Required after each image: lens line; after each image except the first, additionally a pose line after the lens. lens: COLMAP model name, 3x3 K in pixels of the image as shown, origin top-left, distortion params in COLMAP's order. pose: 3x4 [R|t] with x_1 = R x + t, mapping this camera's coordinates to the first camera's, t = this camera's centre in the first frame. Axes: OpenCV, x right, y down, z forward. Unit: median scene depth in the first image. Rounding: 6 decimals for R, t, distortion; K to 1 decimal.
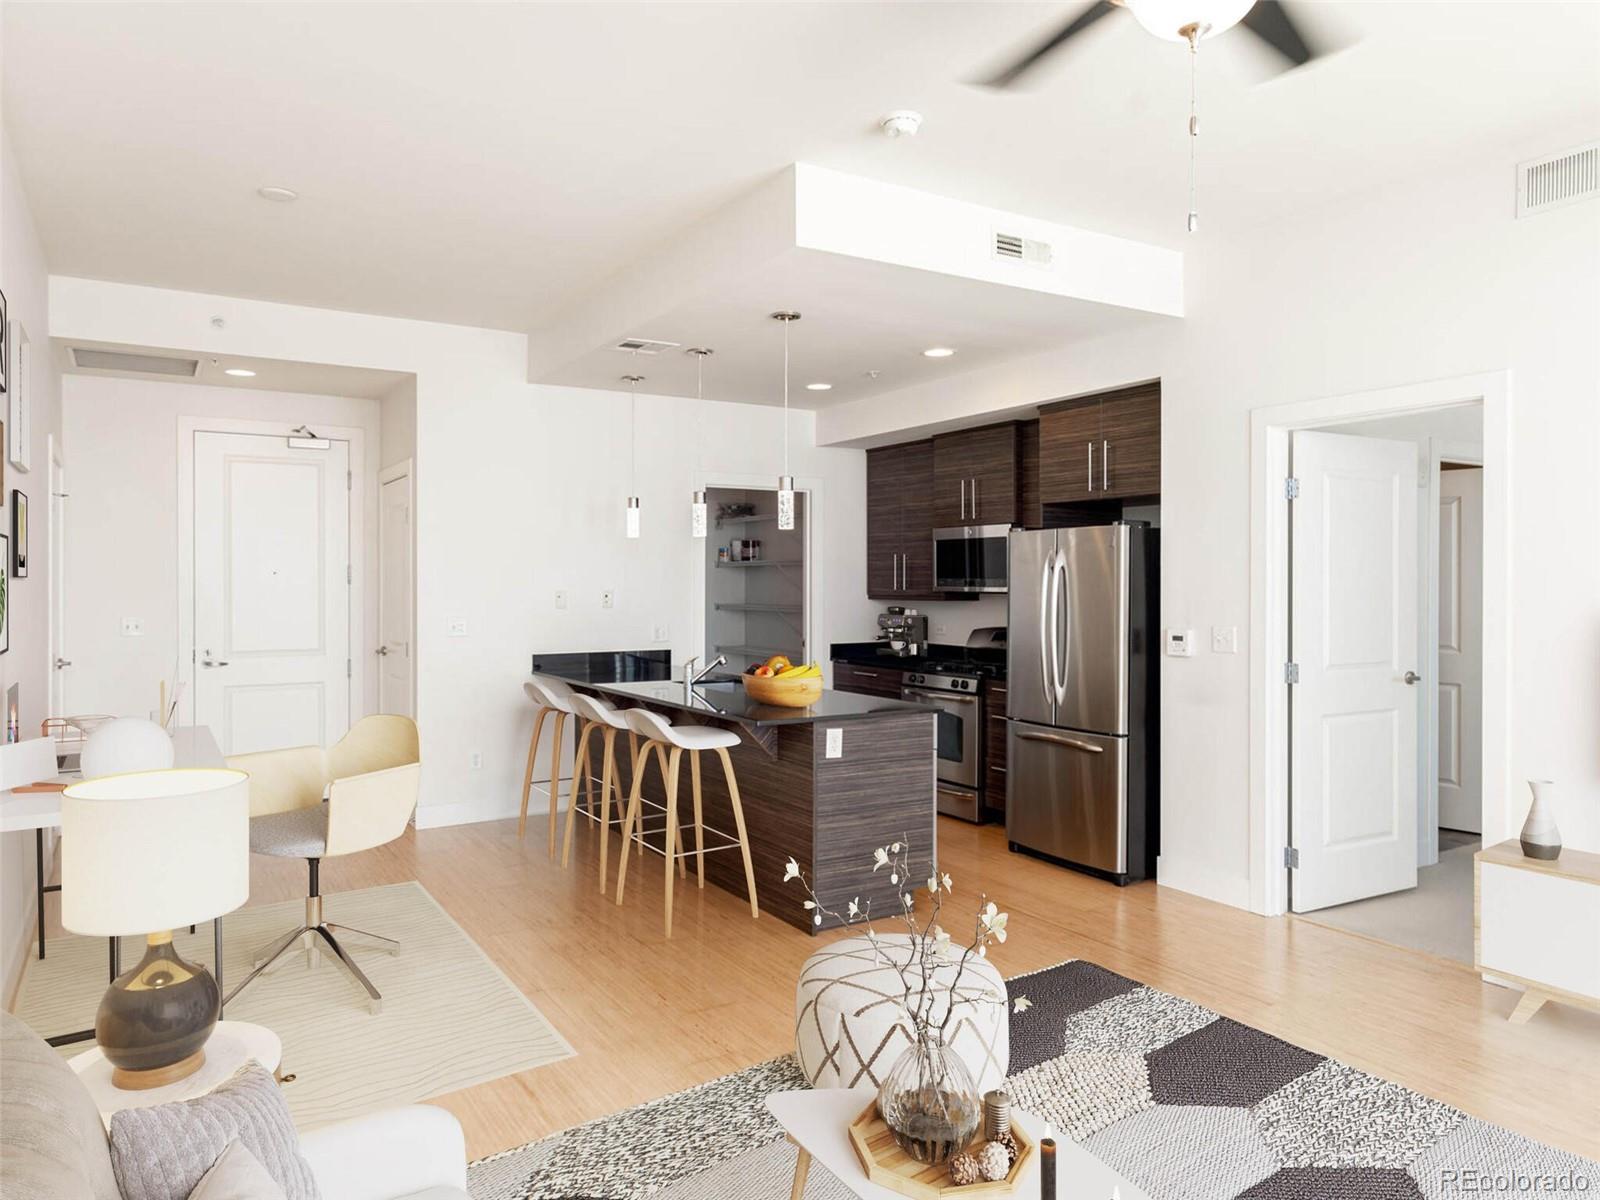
lens RADIAL K [[1088.6, 0, 798.8], [0, 1088.6, 589.3], [0, 0, 1]] dist [0.001754, 0.002430]
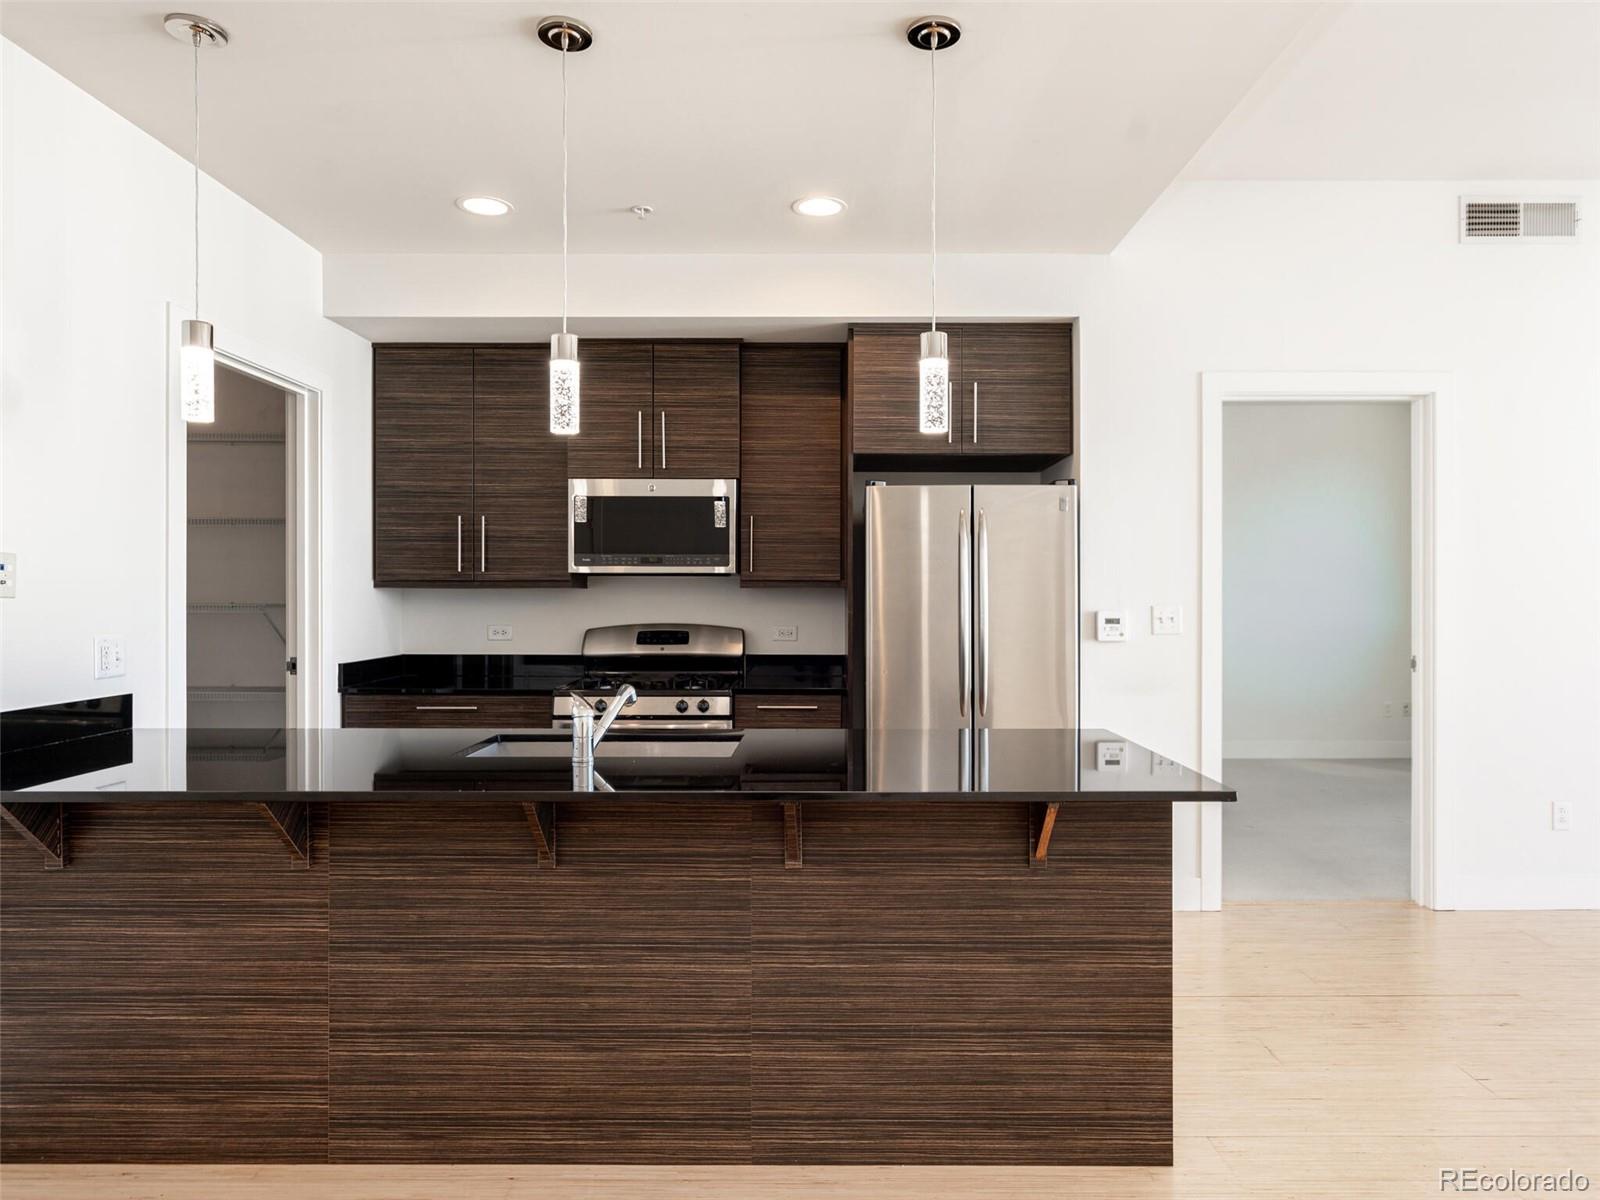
lens RADIAL K [[993.9, 0, 827.0], [0, 993.9, 599.1], [0, 0, 1]] dist [-0.006829, -0.000194]
pose [[0.514000, -0.002772, 0.857786, -0.390707], [0.004663, 0.999989, 0.000437, 0.022644], [-0.857778, 0.003776, 0.514007, 0.685294]]
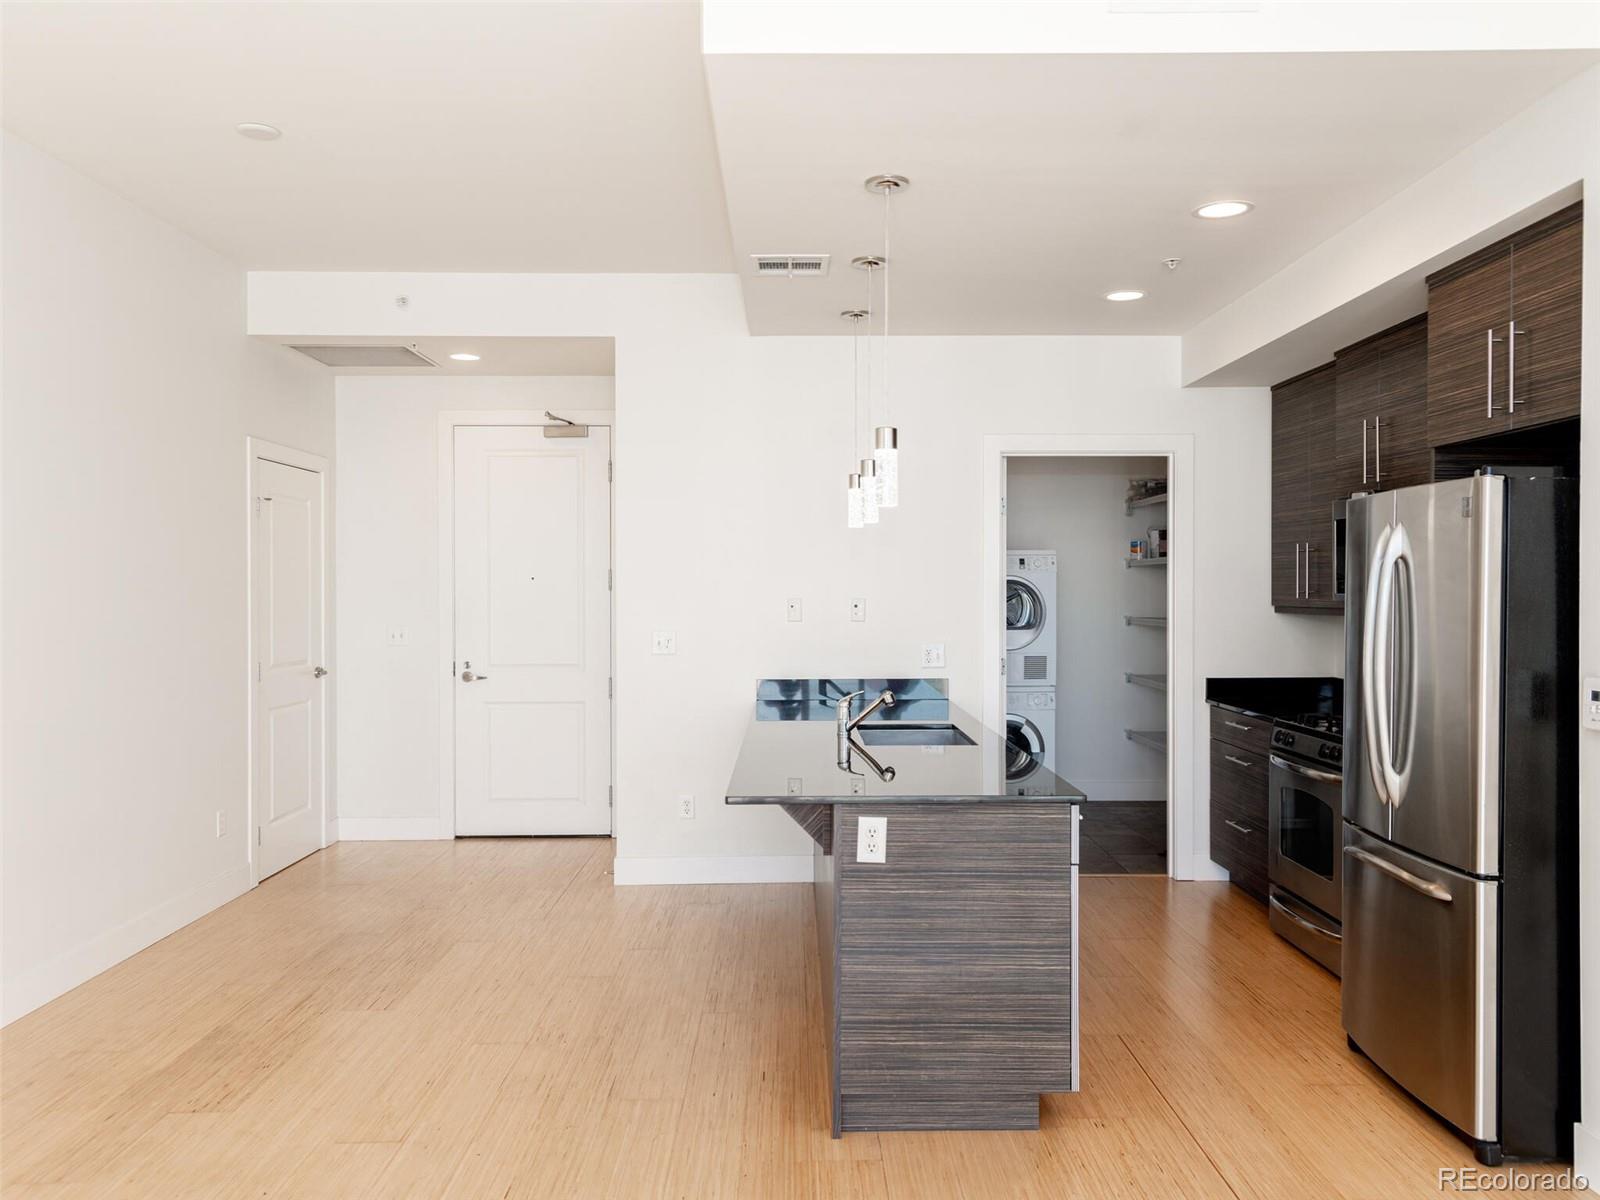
lens RADIAL K [[1250.4, 0, 800.0], [0, 1250.4, 600.0], [0, 0, 1]] dist [0.023891, 0.000623]
pose [[0.857860, 0.002561, -0.513878, 0.287570], [-0.001579, 0.999996, 0.002348, 0.000151], [0.513881, -0.001203, 0.857860, 0.273189]]
